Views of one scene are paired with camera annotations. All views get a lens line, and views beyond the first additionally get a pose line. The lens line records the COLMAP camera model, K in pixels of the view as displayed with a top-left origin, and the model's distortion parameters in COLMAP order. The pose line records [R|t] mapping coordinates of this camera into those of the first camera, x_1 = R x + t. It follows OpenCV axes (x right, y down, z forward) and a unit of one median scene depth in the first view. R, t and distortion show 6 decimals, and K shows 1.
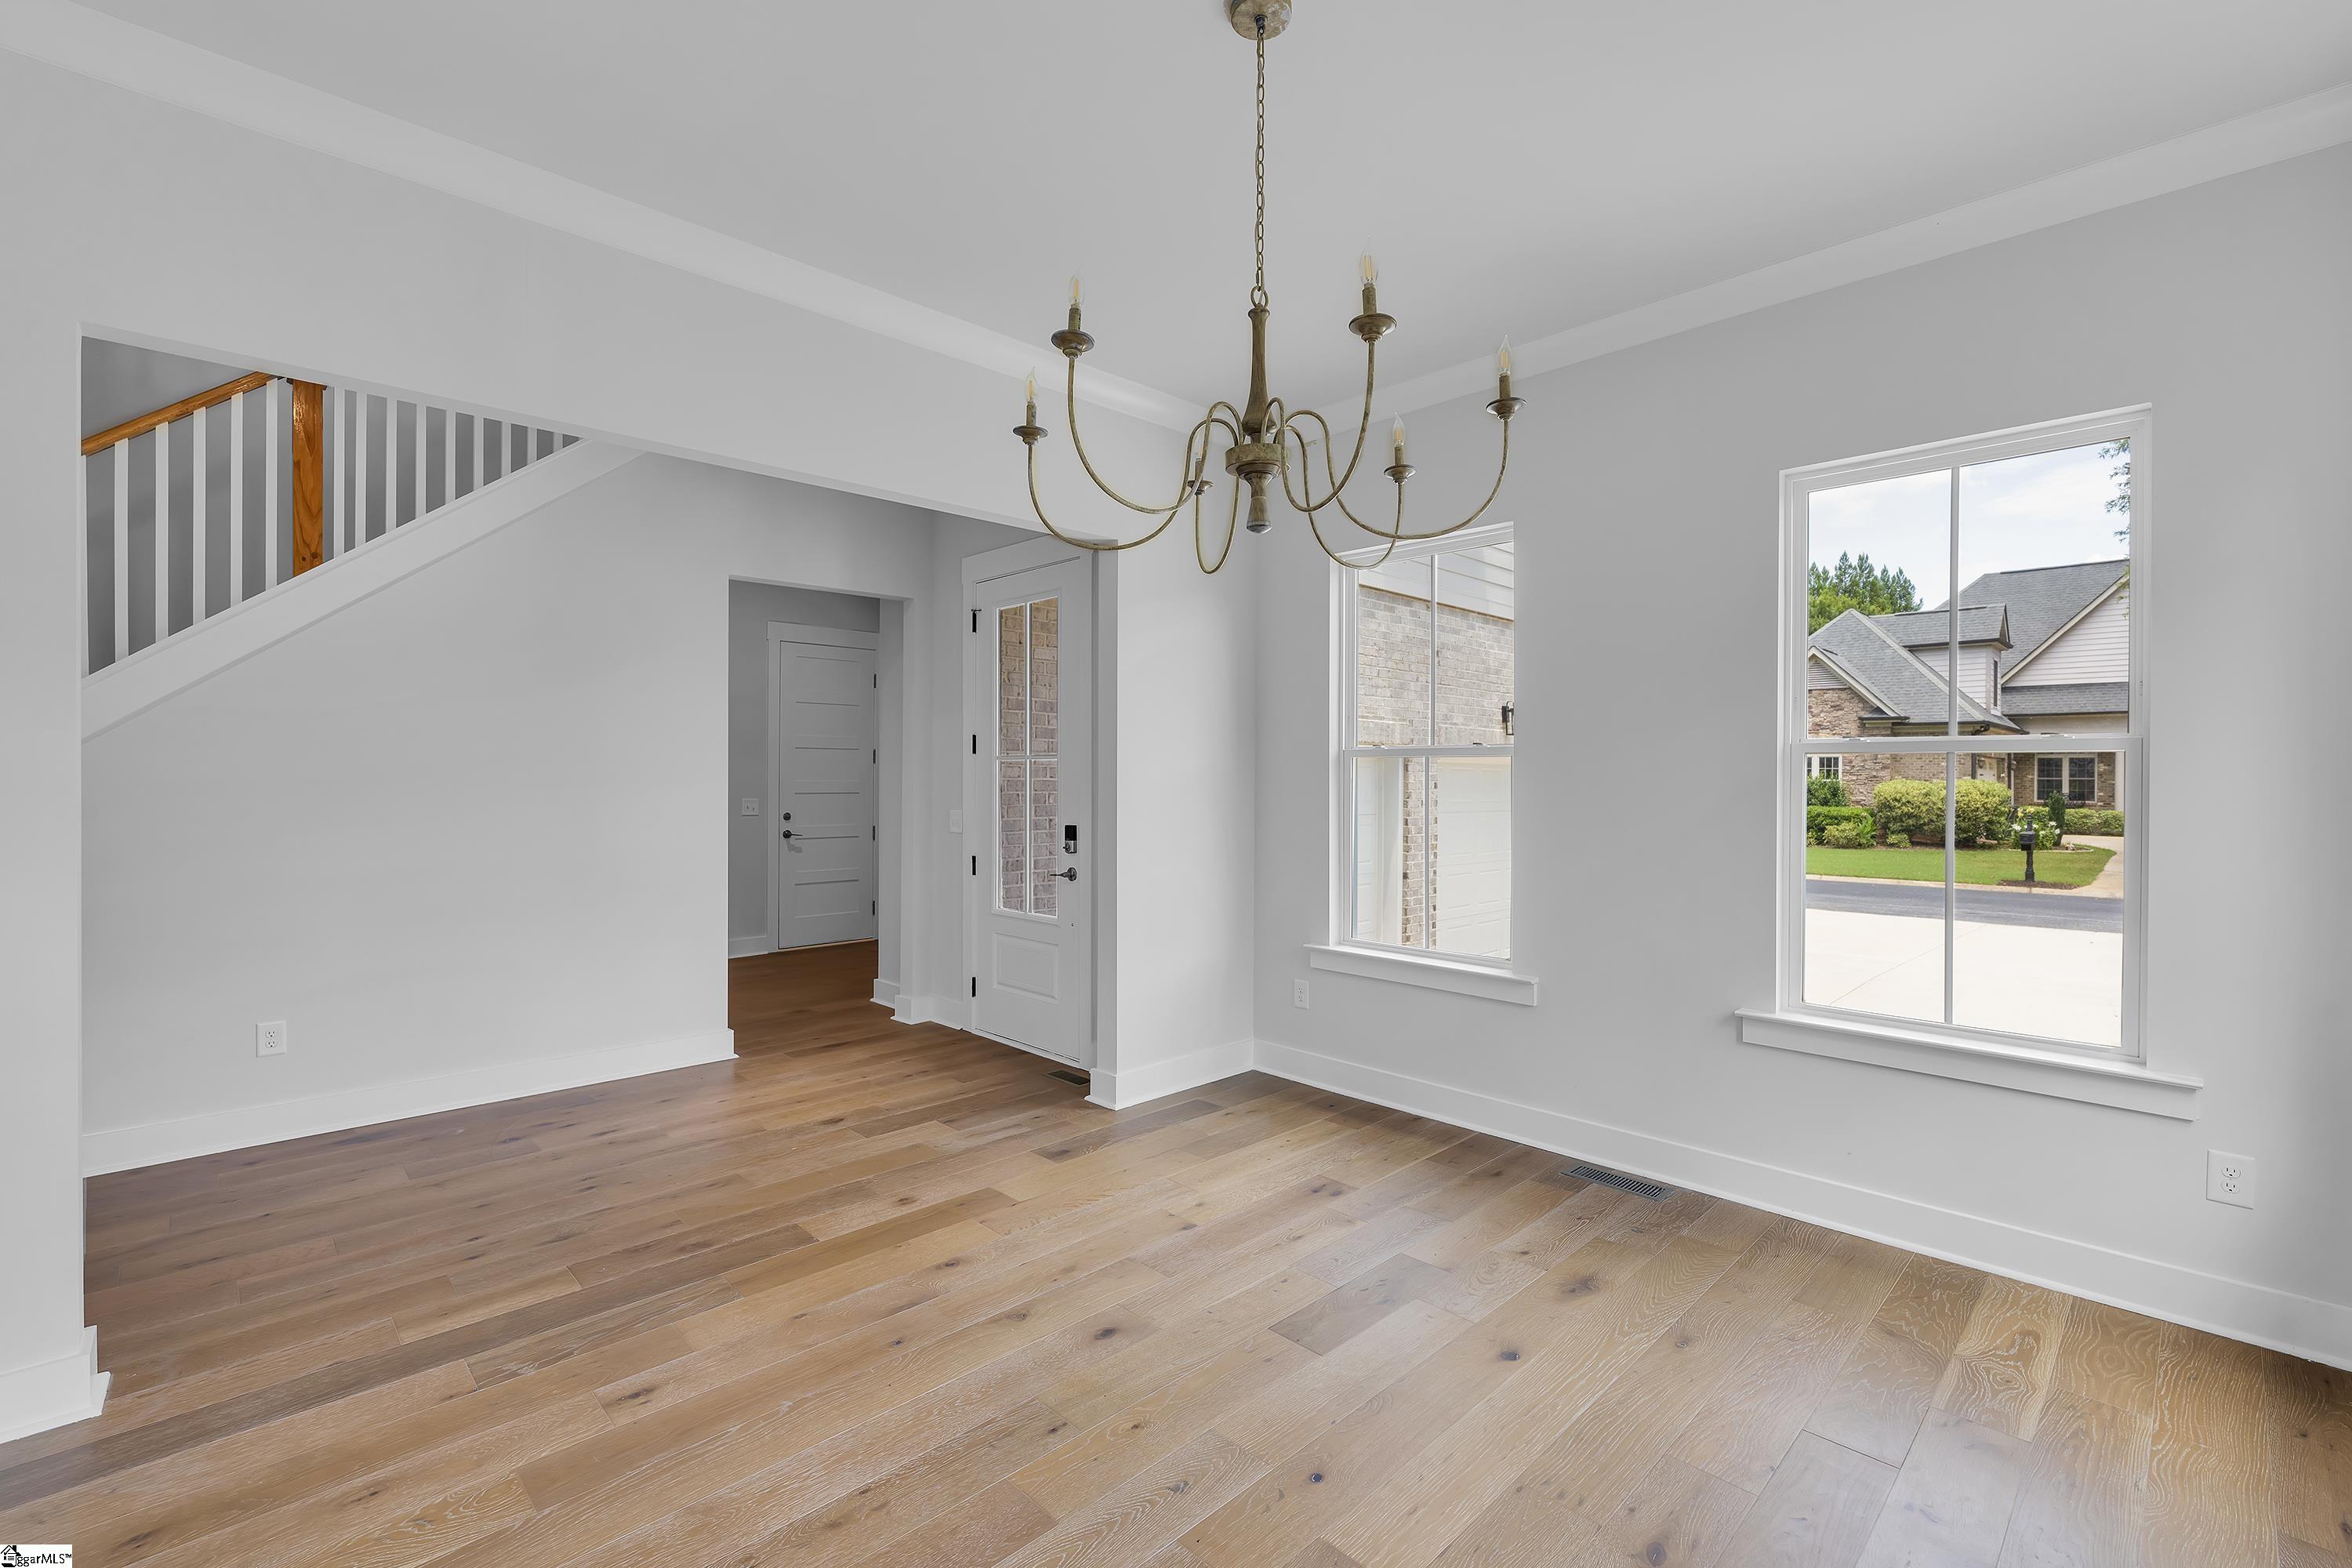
lens RADIAL K [[1021.1, 0, 1178.1], [0, 1021.1, 794.2], [0, 0, 1]] dist [-0.002499, -0.000005]
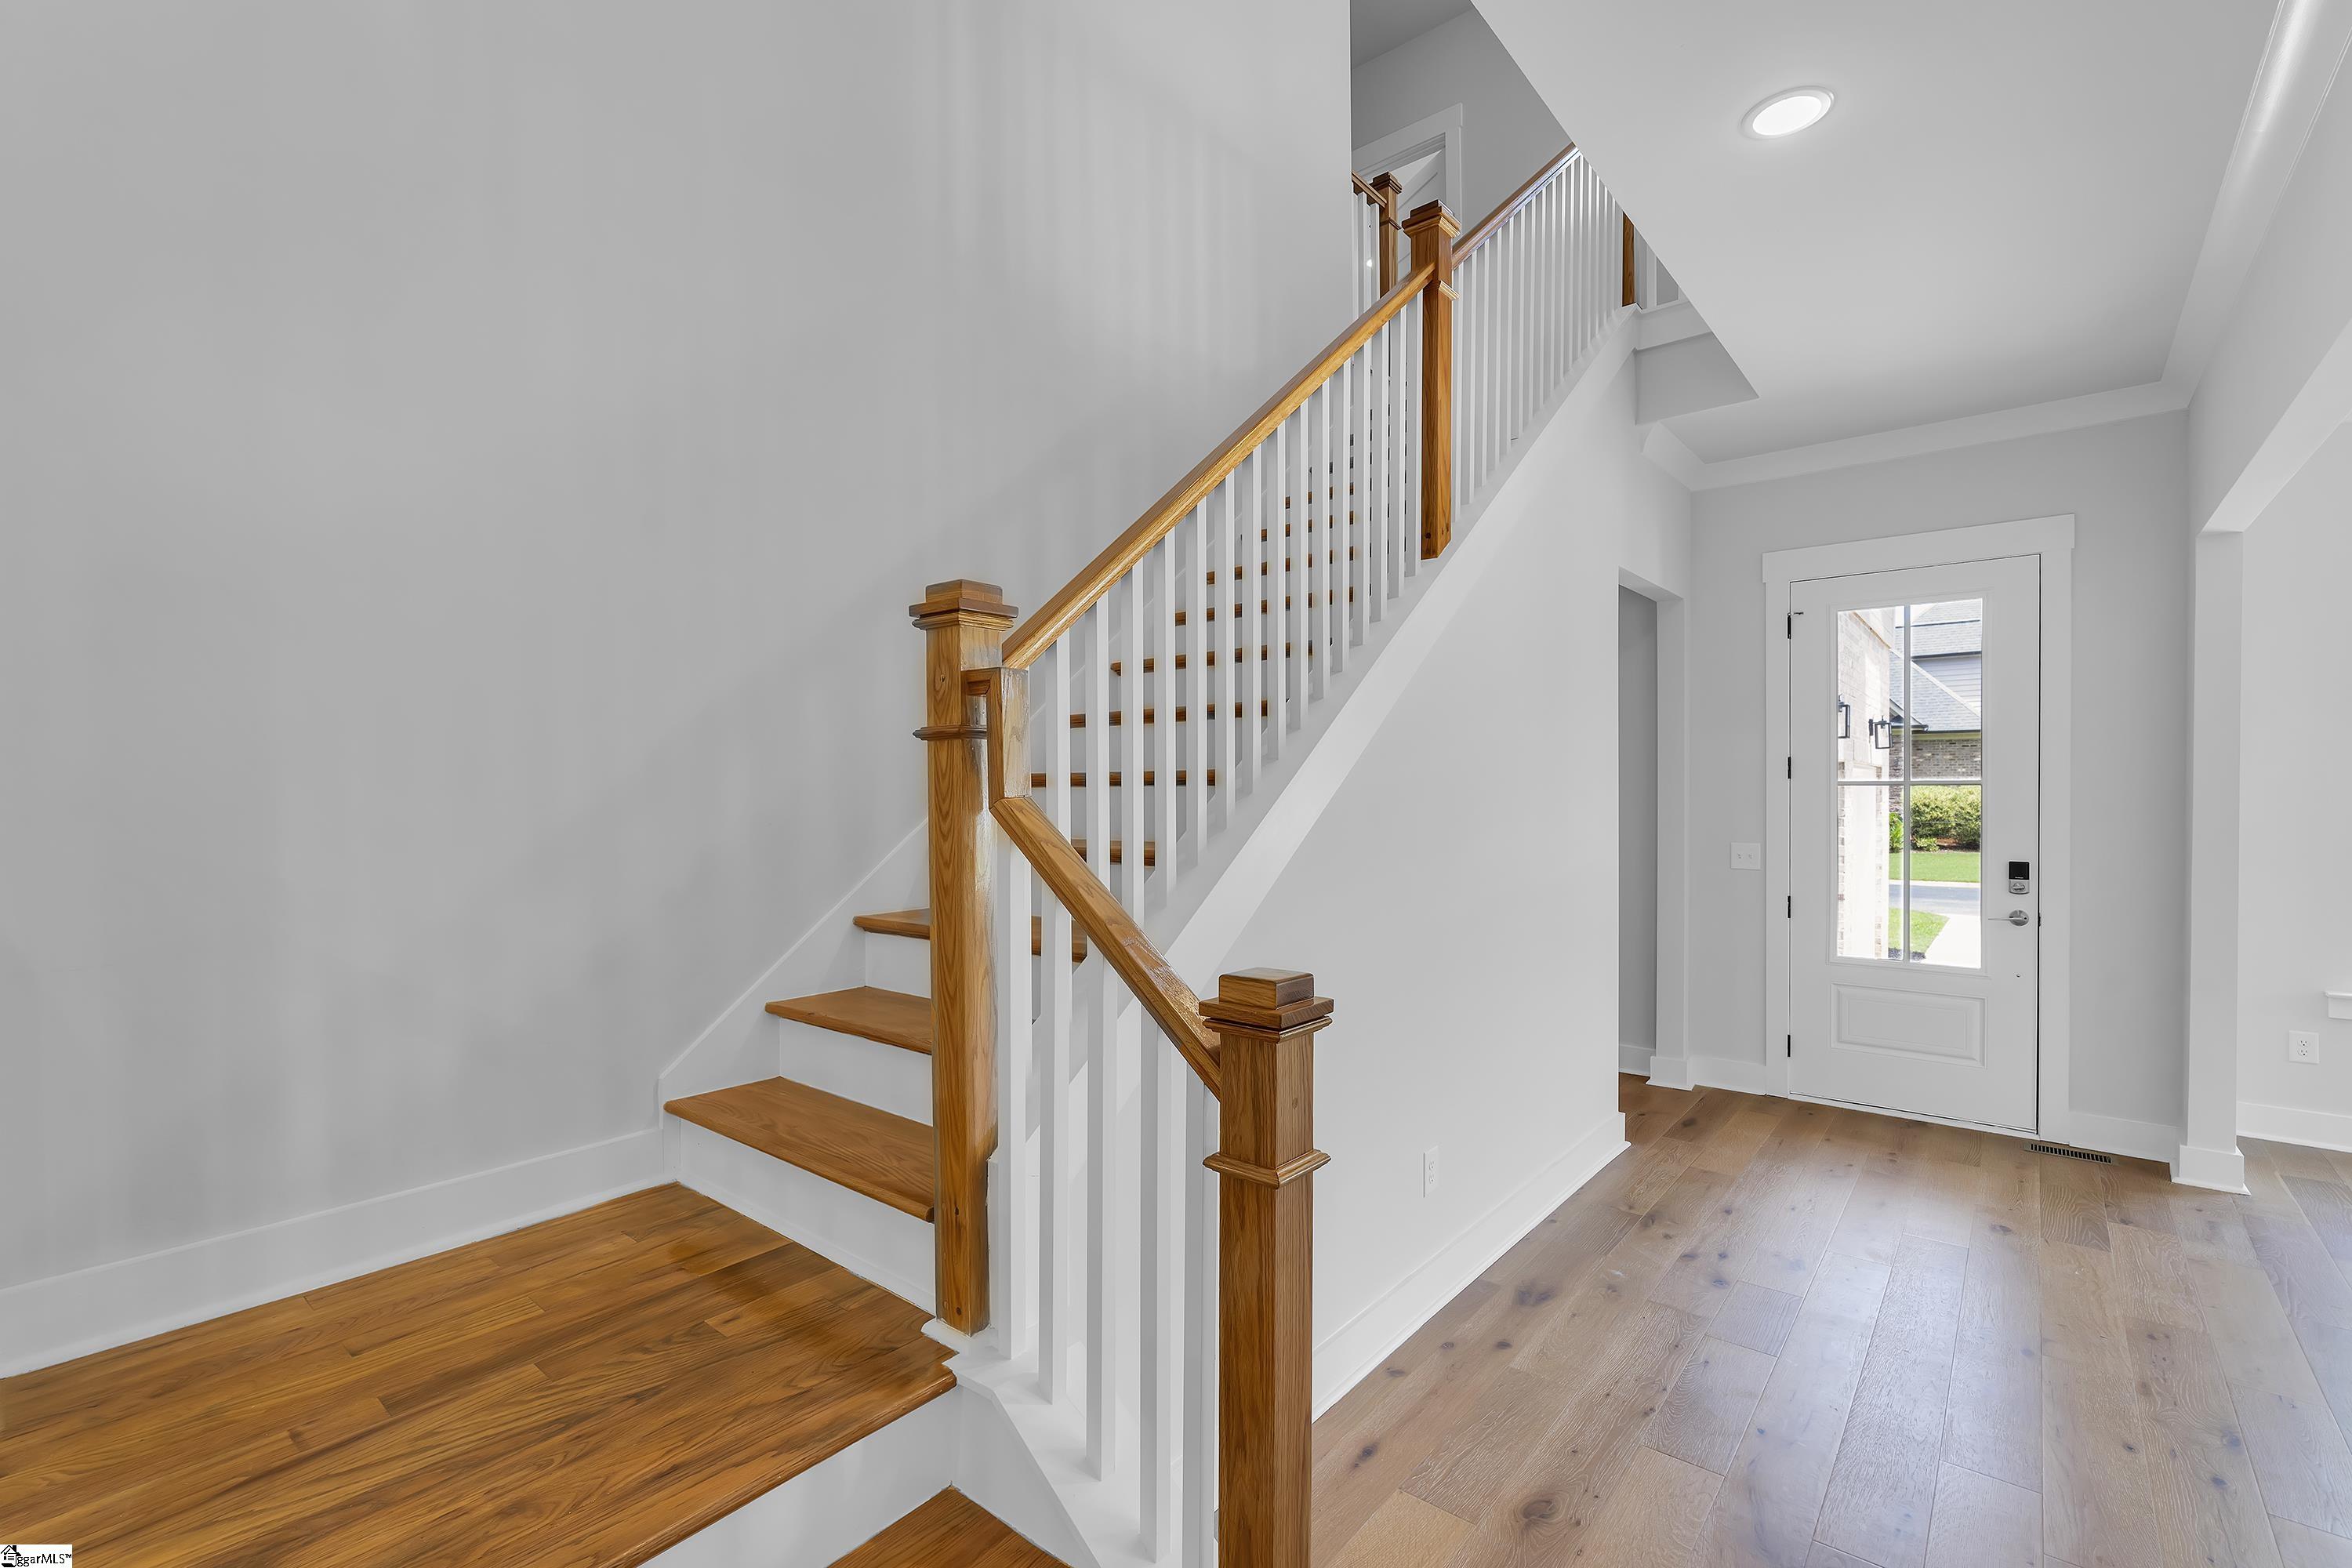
lens RADIAL K [[1021.1, 0, 1178.1], [0, 1021.1, 794.2], [0, 0, 1]] dist [-0.002499, -0.000005]
pose [[0.995057, -0.014085, 0.098302, -1.183366], [0.015354, 0.999808, -0.012157, -0.034252], [-0.098112, 0.013606, 0.995082, 0.266961]]
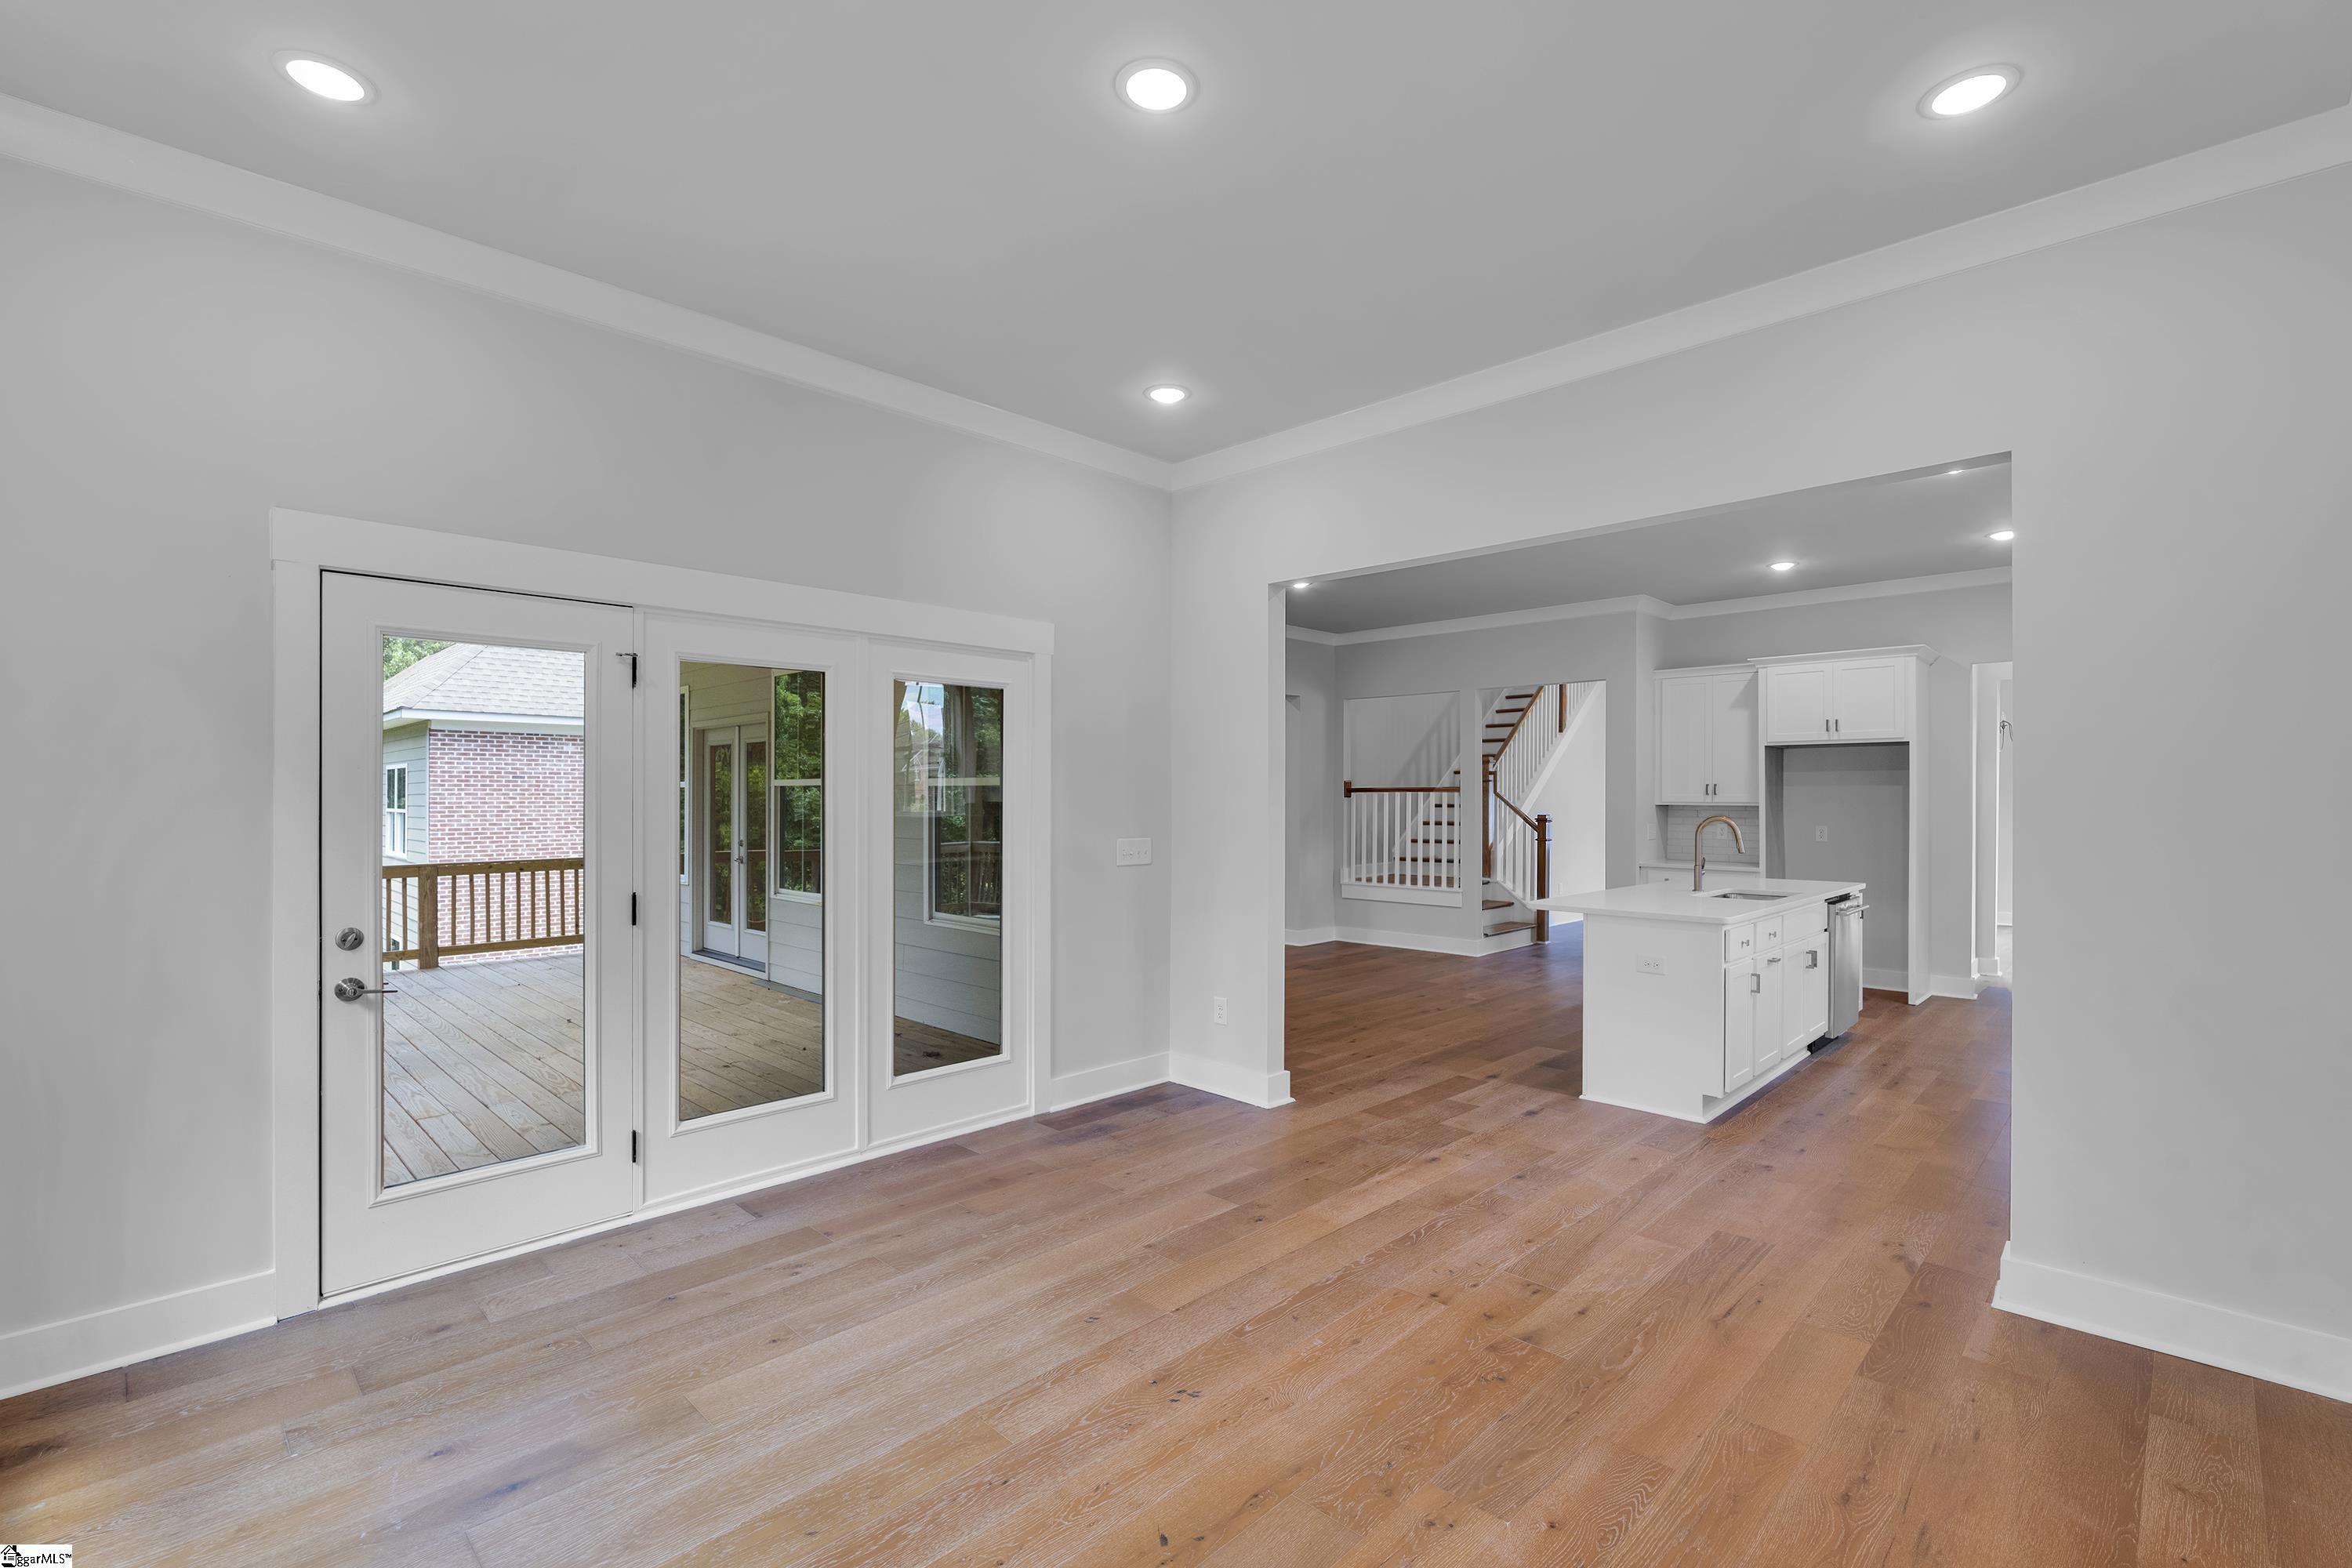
lens RADIAL K [[1056.9, 0, 1177.1], [0, 1056.9, 790.0], [0, 0, 1]] dist [-0.000062, 0.000069]
pose [[0.999608, -0.006665, 0.027183, -2.127086], [0.007493, 0.999507, -0.030495, 0.036399], [-0.026966, 0.030687, 0.999165, -2.060982]]
